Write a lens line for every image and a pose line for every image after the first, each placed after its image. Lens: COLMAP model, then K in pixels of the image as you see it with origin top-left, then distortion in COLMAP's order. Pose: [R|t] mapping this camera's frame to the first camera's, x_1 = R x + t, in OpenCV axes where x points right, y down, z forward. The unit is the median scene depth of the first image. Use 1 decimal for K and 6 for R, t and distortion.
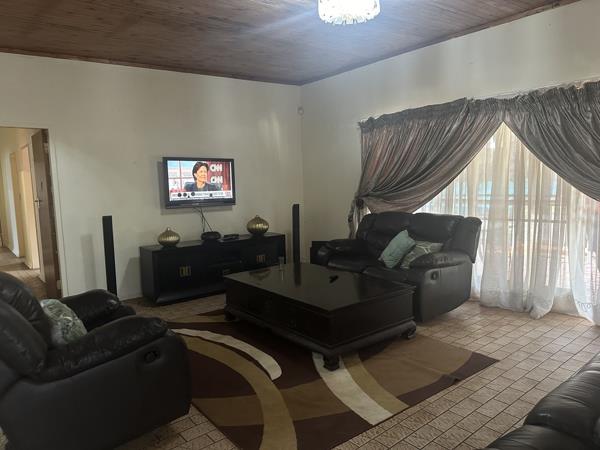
lens RADIAL K [[421.8, 0, 302.5], [0, 421.8, 225.1], [0, 0, 1]] dist [0.070838, -0.097334]
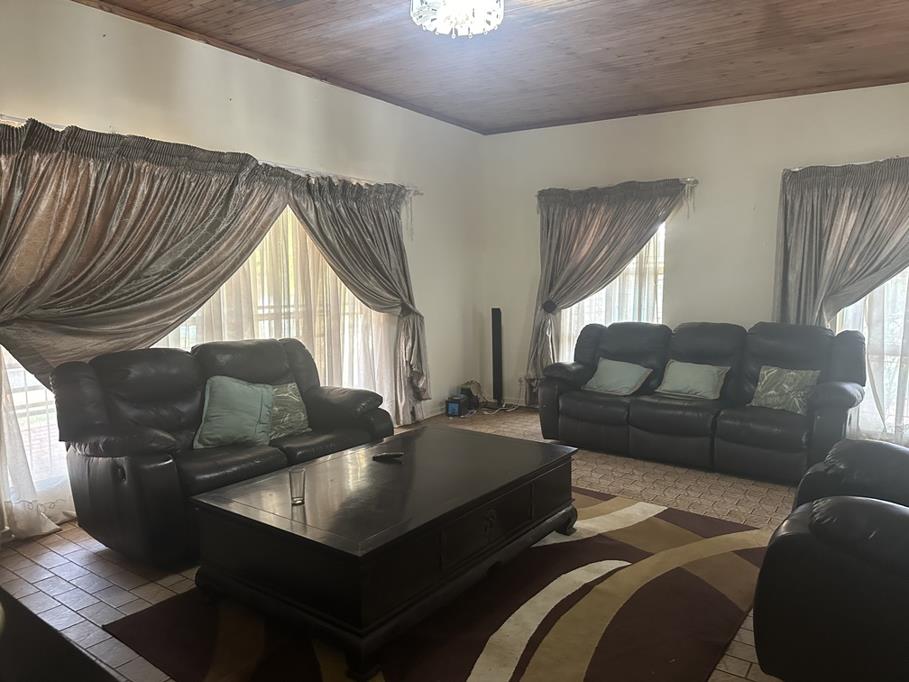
lens RADIAL K [[639.1, 0, 458.2], [0, 639.1, 341.2], [0, 0, 1]] dist [0.070838, -0.097334]
pose [[-0.248680, -0.071753, 0.965924, -0.864762], [0.114125, 0.988135, 0.102784, -0.116064], [-0.961839, 0.135796, -0.237541, 1.290631]]
